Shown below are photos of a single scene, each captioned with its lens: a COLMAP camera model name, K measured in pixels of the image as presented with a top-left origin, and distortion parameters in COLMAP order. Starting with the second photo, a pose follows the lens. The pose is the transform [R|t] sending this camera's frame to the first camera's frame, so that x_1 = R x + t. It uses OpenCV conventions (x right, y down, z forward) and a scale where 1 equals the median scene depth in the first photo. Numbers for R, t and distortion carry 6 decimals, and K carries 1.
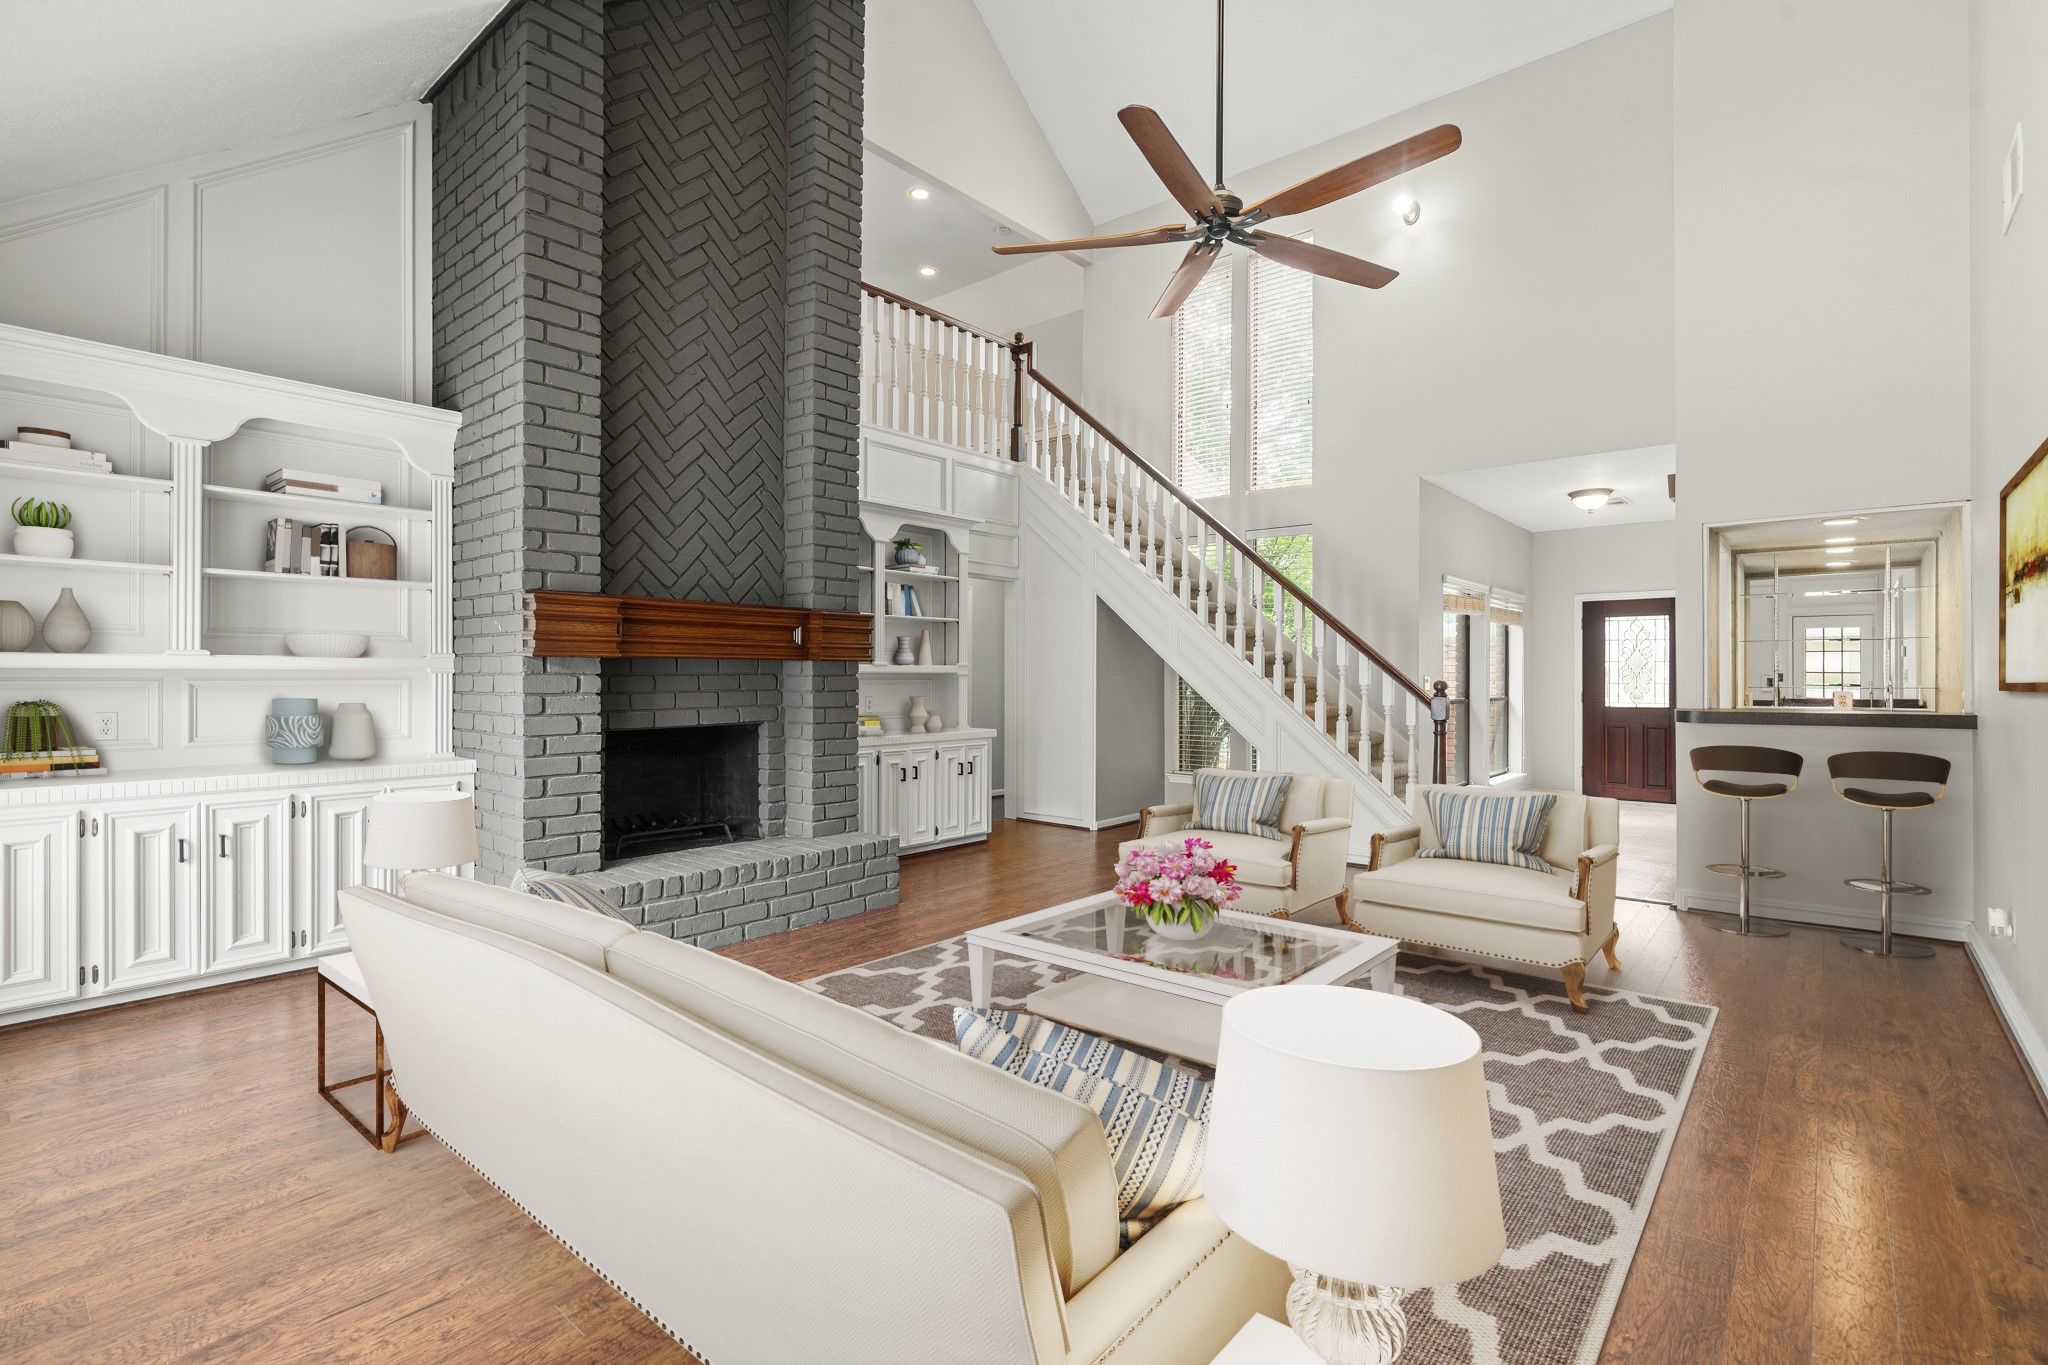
lens RADIAL K [[933.2, 0, 1025.0], [0, 933.2, 682.3], [0, 0, 1]] dist [-0.004049, 0.002577]
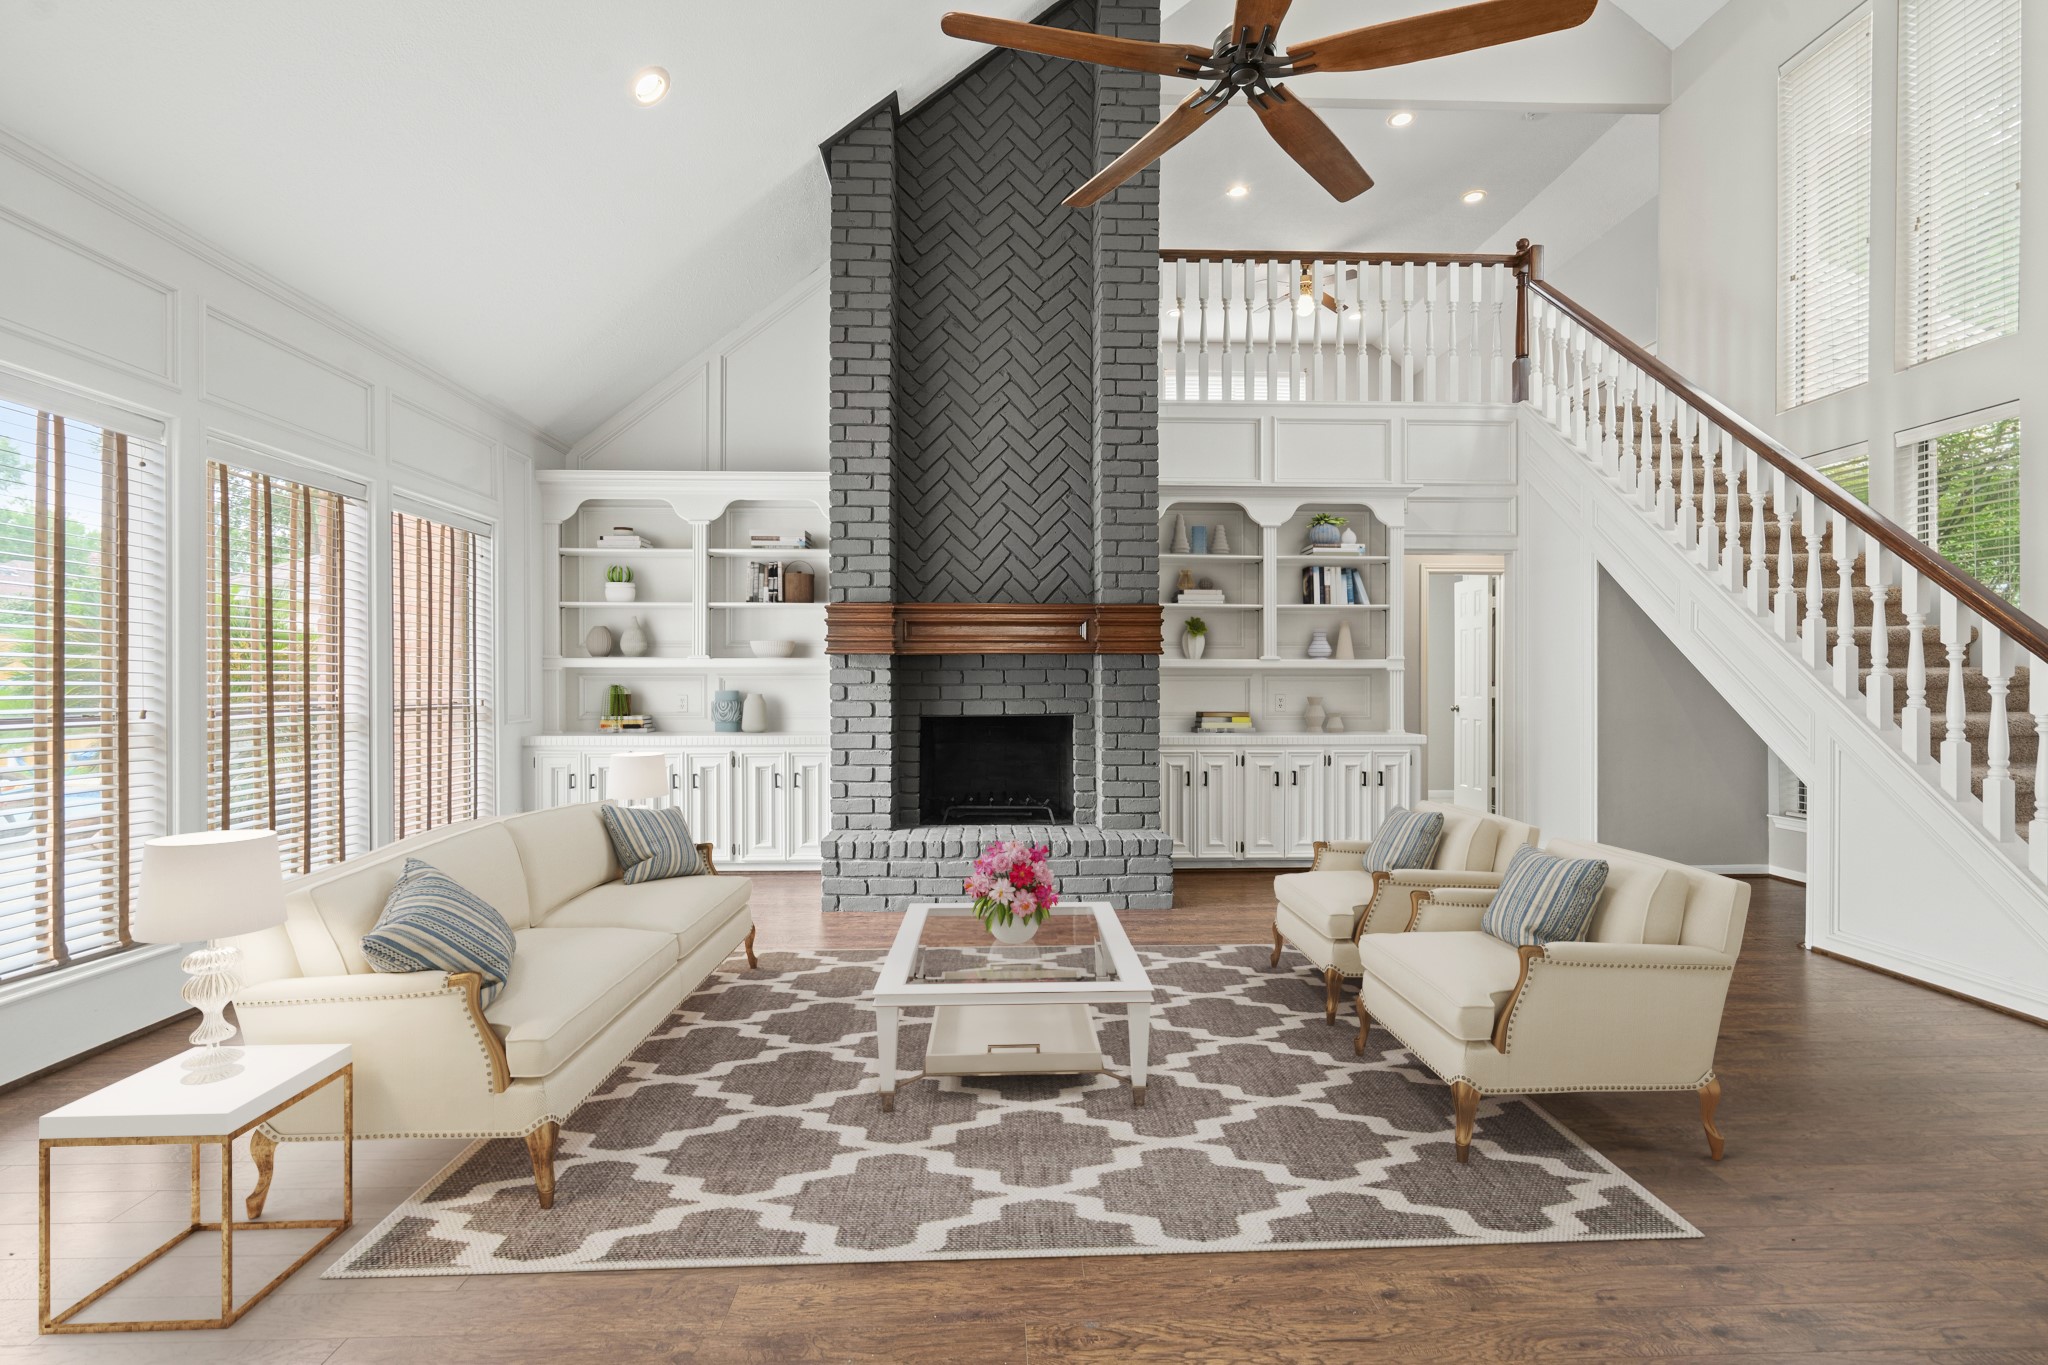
lens RADIAL K [[933.2, 0, 1040.3], [0, 933.2, 682.9], [0, 0, 1]] dist [-0.004049, 0.002577]
pose [[0.682002, -0.000003, -0.731350, 0.521576], [-0.003761, 0.999987, -0.003512, 0.012410], [0.731340, 0.005146, 0.681993, 0.286367]]
